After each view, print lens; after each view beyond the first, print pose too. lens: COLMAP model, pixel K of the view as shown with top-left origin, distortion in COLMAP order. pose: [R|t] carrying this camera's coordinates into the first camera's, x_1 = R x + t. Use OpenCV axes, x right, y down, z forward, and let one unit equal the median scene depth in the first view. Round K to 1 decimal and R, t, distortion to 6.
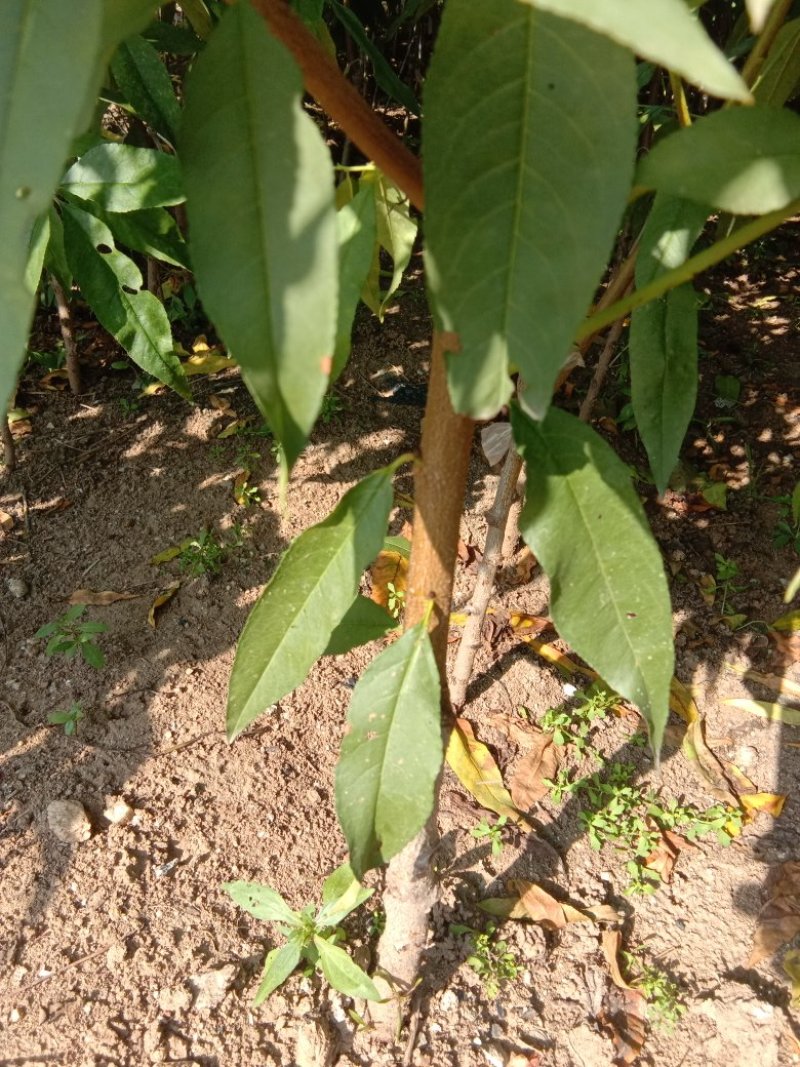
lens RADIAL K [[815.3, 0, 400.0], [0, 815.3, 533.5], [0, 0, 1]] dist [0.107207, -0.153037]
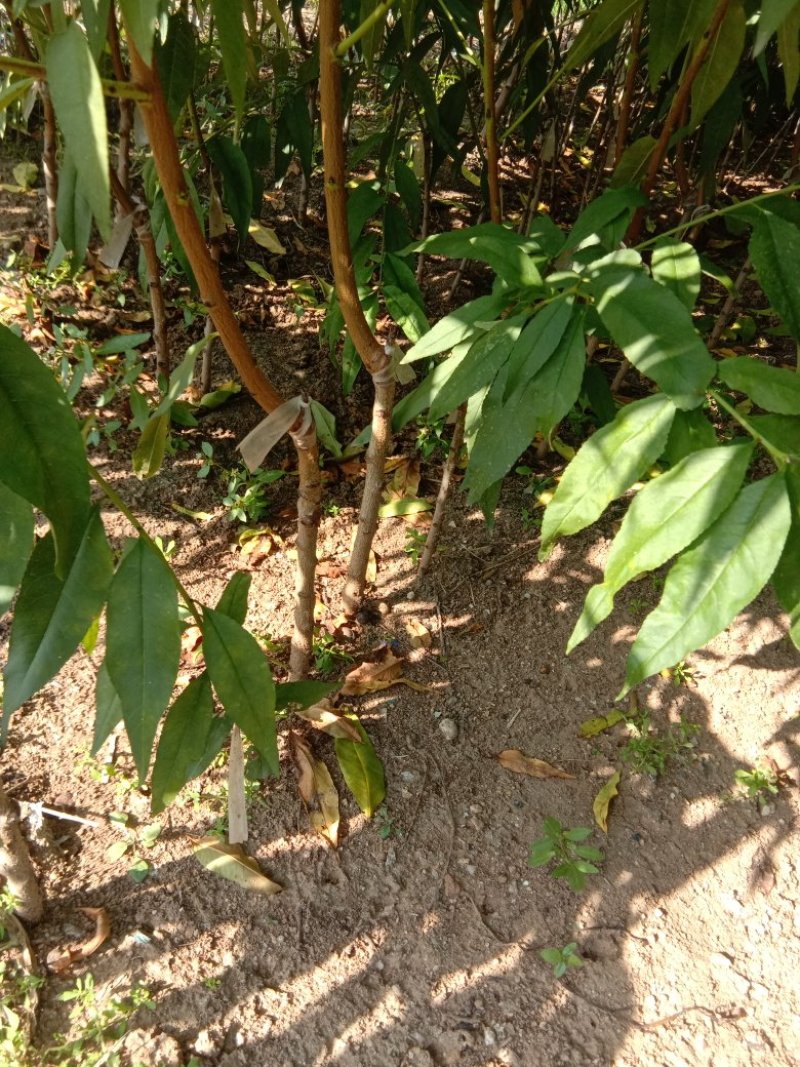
lens RADIAL K [[815.3, 0, 400.0], [0, 815.3, 533.5], [0, 0, 1]] dist [0.107207, -0.153037]
pose [[0.954919, 0.229079, -0.188819, -0.357593], [-0.229930, 0.973046, 0.017685, -0.147535], [0.187781, 0.026528, 0.981853, 0.041150]]
